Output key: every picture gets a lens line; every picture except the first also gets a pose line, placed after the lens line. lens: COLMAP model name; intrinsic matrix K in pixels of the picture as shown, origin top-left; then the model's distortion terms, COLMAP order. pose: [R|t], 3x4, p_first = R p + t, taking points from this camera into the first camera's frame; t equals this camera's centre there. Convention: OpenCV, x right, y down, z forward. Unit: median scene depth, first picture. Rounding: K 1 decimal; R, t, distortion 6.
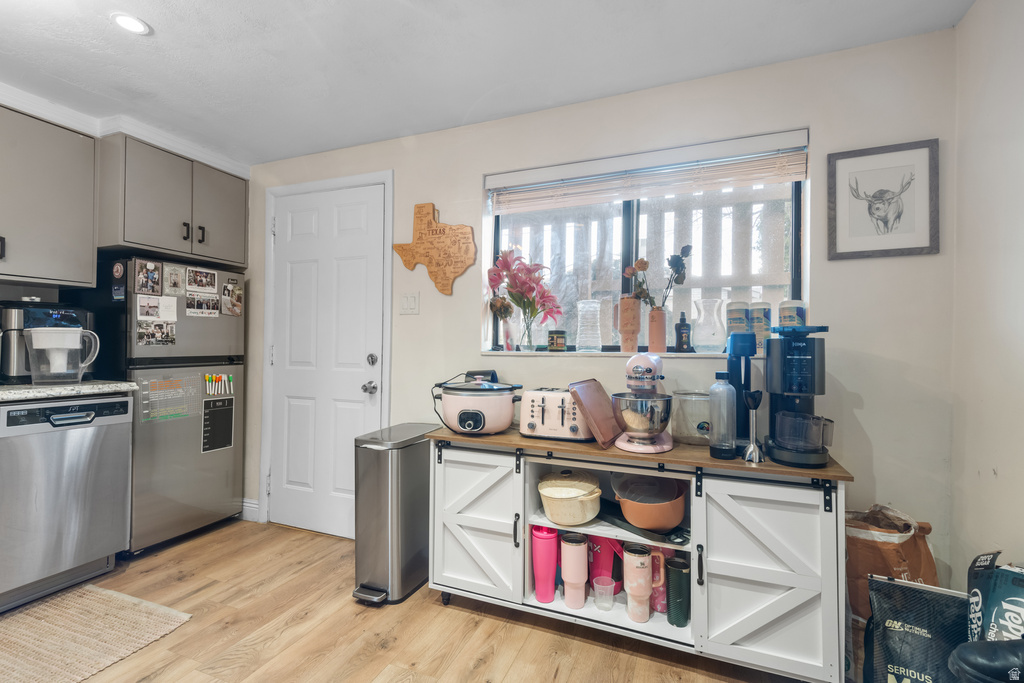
lens RADIAL K [[467.4, 0, 514.8], [0, 467.4, 349.6], [0, 0, 1]] dist [0.024171, -0.000225]
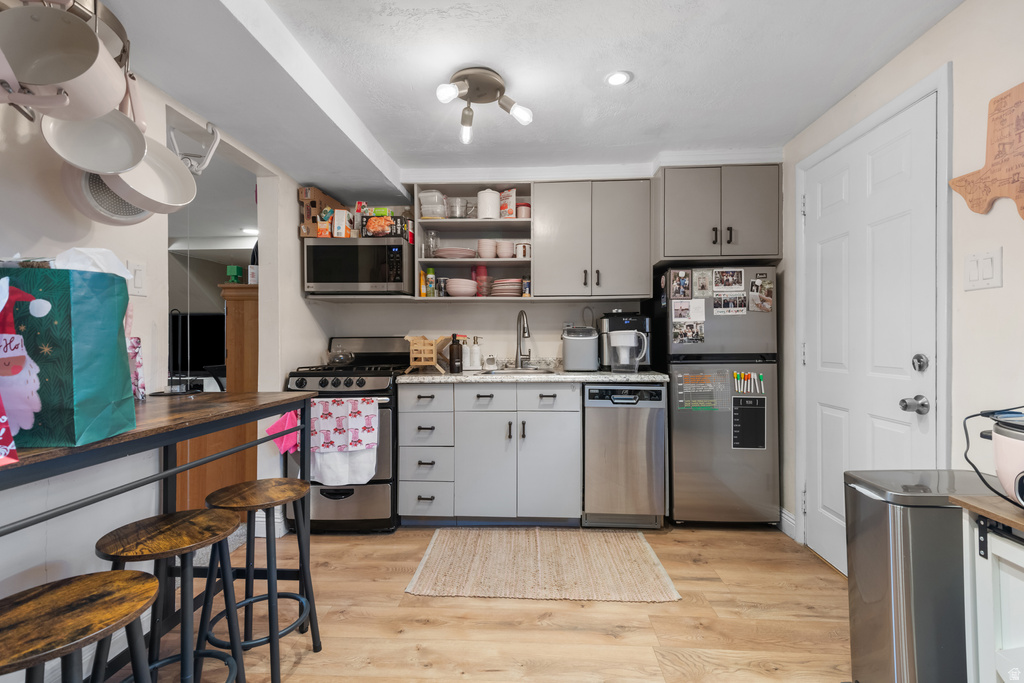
lens RADIAL K [[463.9, 0, 506.9], [0, 463.9, 343.8], [0, 0, 1]] dist [0.023266, -0.000424]
pose [[0.320766, -0.004146, -0.947149, 0.151671], [-0.001255, 0.999988, -0.004803, -0.002101], [0.947158, 0.002729, 0.320757, 0.237592]]
